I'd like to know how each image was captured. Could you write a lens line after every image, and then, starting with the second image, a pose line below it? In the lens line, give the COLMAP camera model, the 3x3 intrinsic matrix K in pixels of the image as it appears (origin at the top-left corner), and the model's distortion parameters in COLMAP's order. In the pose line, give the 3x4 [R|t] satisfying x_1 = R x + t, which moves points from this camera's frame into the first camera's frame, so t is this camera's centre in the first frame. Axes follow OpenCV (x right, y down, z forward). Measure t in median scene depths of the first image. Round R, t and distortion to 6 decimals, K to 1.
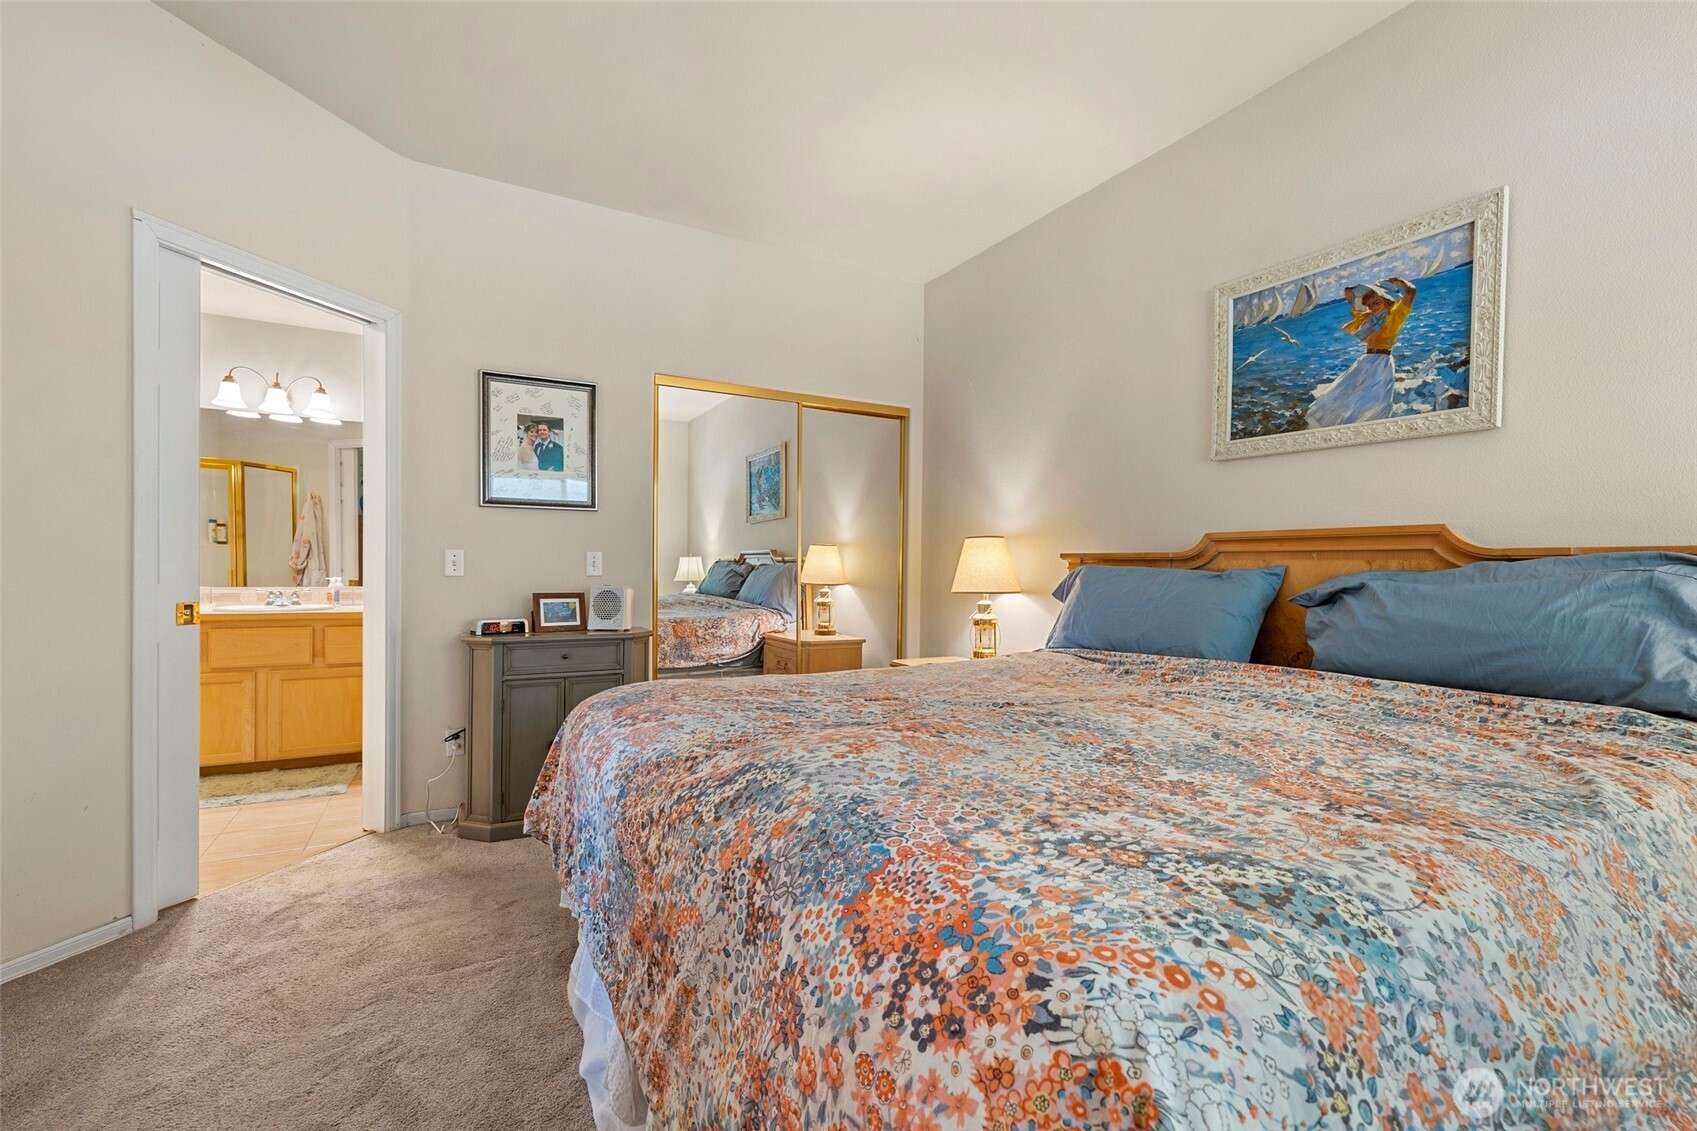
lens RADIAL K [[703.4, 0, 845.4], [0, 703.4, 563.0], [0, 0, 1]] dist [0.000050, -0.000307]
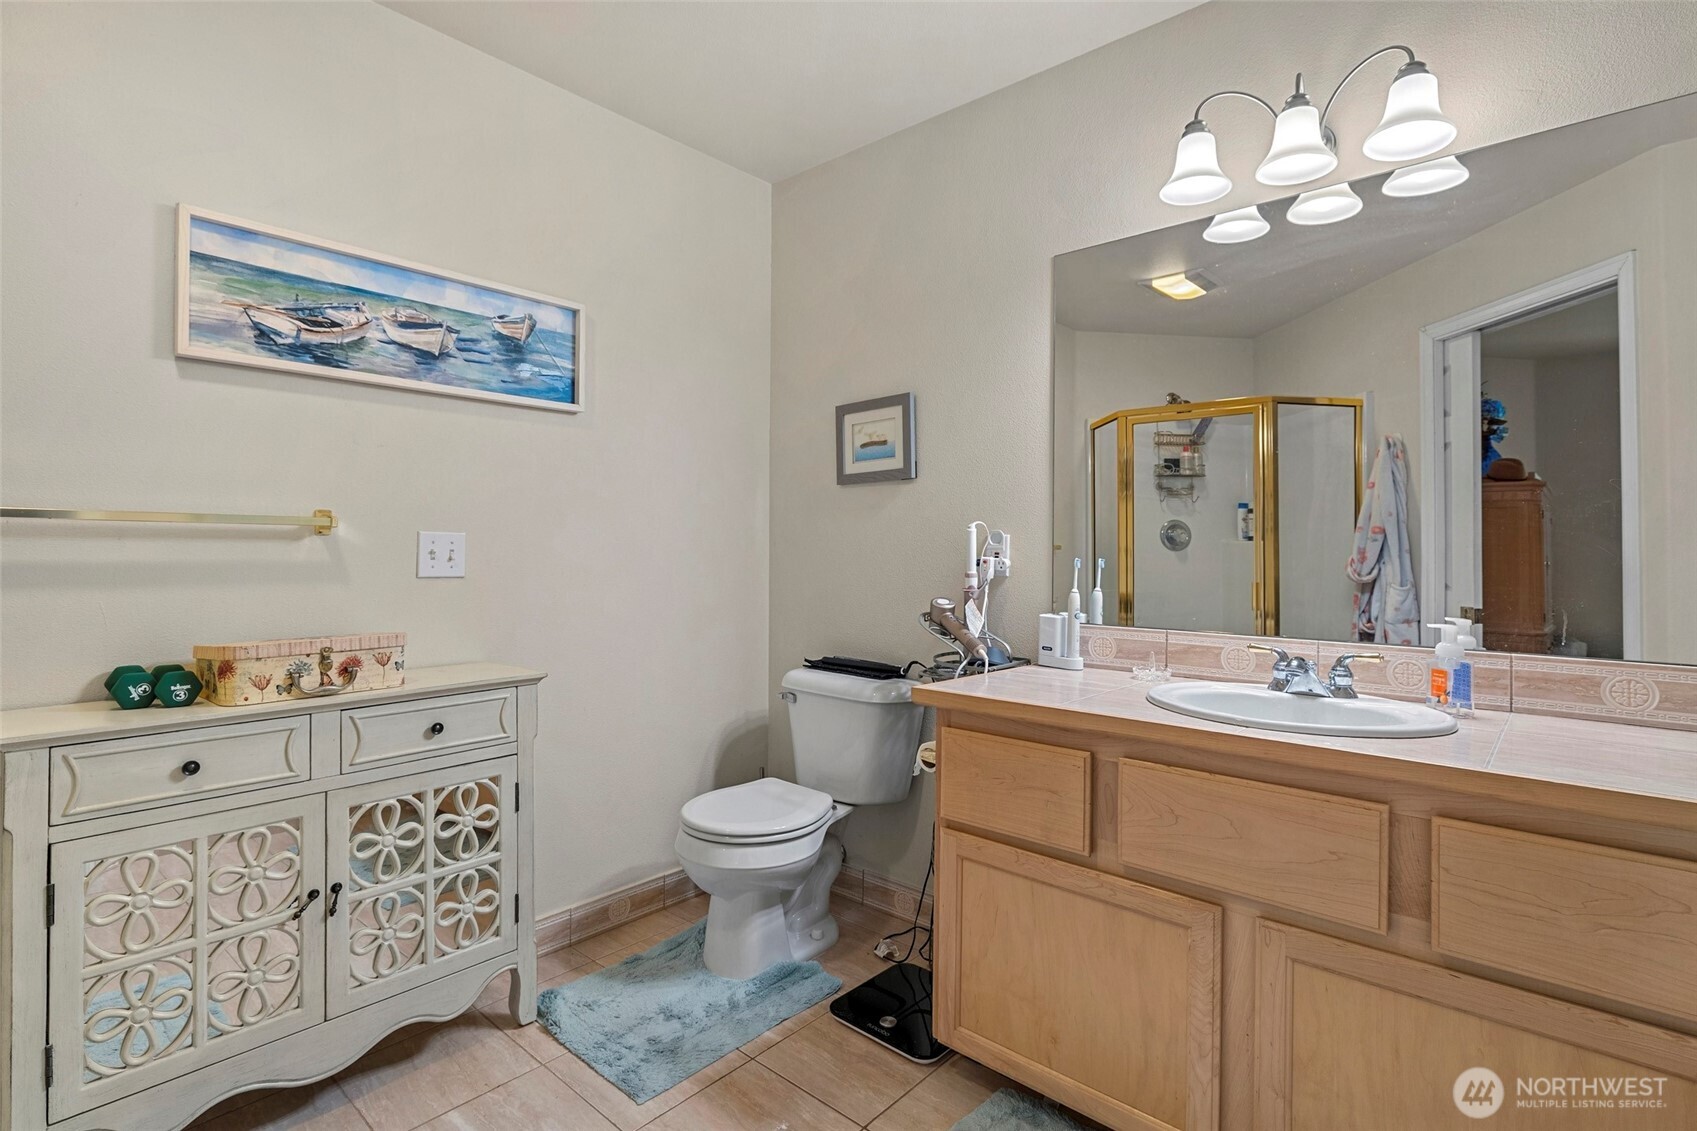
lens RADIAL K [[823.3, 0, 853.2], [0, 823.3, 568.5], [0, 0, 1]] dist [-0.004045, 0.001878]
pose [[0.337163, -0.000503, -0.941446, -0.483075], [0.000683, 1.000000, -0.000290, -0.003206], [0.941446, -0.000545, 0.337163, 0.638610]]
